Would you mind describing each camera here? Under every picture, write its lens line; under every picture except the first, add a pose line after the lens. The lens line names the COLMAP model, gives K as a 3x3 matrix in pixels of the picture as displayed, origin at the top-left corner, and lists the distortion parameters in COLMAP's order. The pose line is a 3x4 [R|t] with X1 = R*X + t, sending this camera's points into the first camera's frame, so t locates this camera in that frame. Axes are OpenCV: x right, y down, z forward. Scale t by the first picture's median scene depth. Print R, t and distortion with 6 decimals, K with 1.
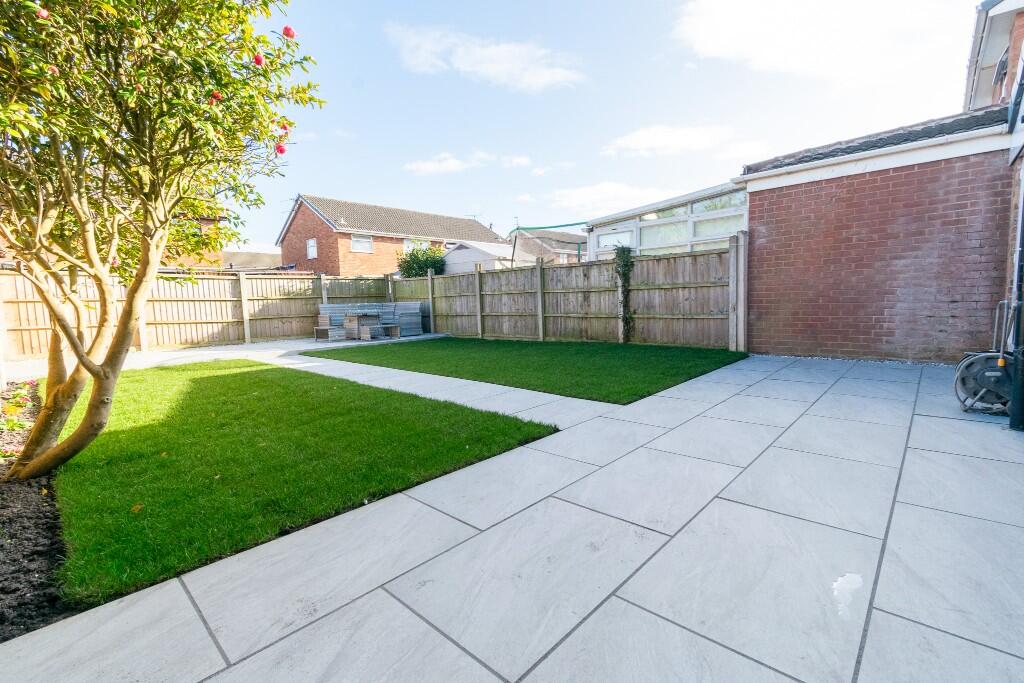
lens RADIAL K [[454.1, 0, 509.4], [0, 454.1, 343.7], [0, 0, 1]] dist [0.011517, 0.000236]
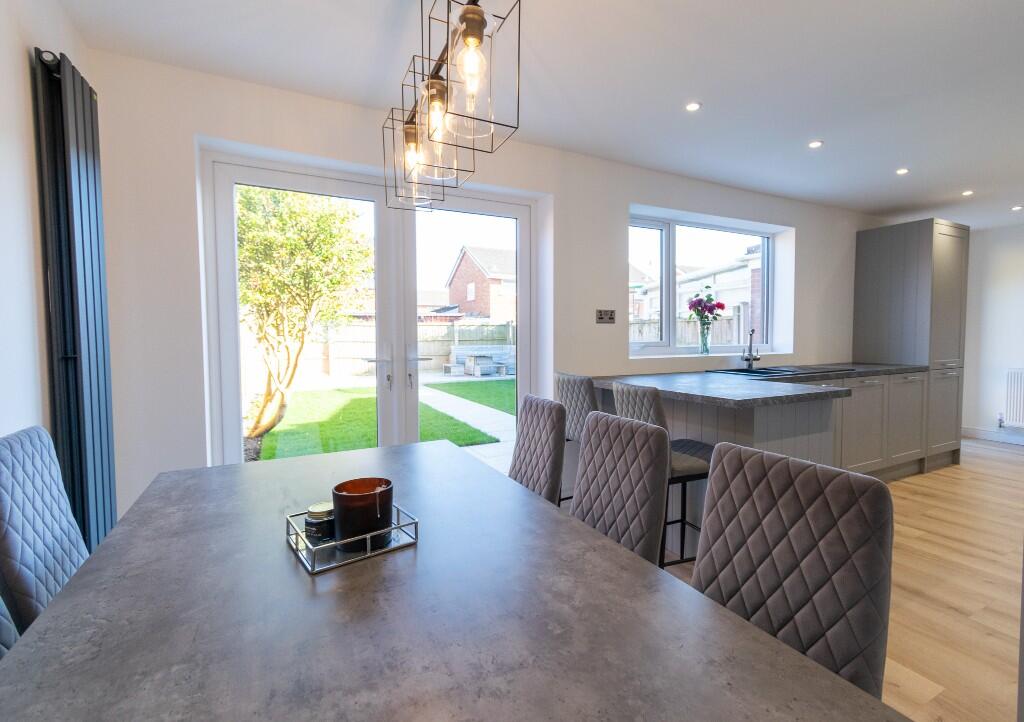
lens RADIAL K [[478.9, 0, 539.7], [0, 478.9, 357.4], [0, 0, 1]] dist [-0.000663, -0.000337]
pose [[0.953238, 0.035812, -0.300093, 0.246584], [-0.049483, 0.998049, -0.038081, -0.019449], [0.298144, 0.051150, 0.953150, -0.211355]]
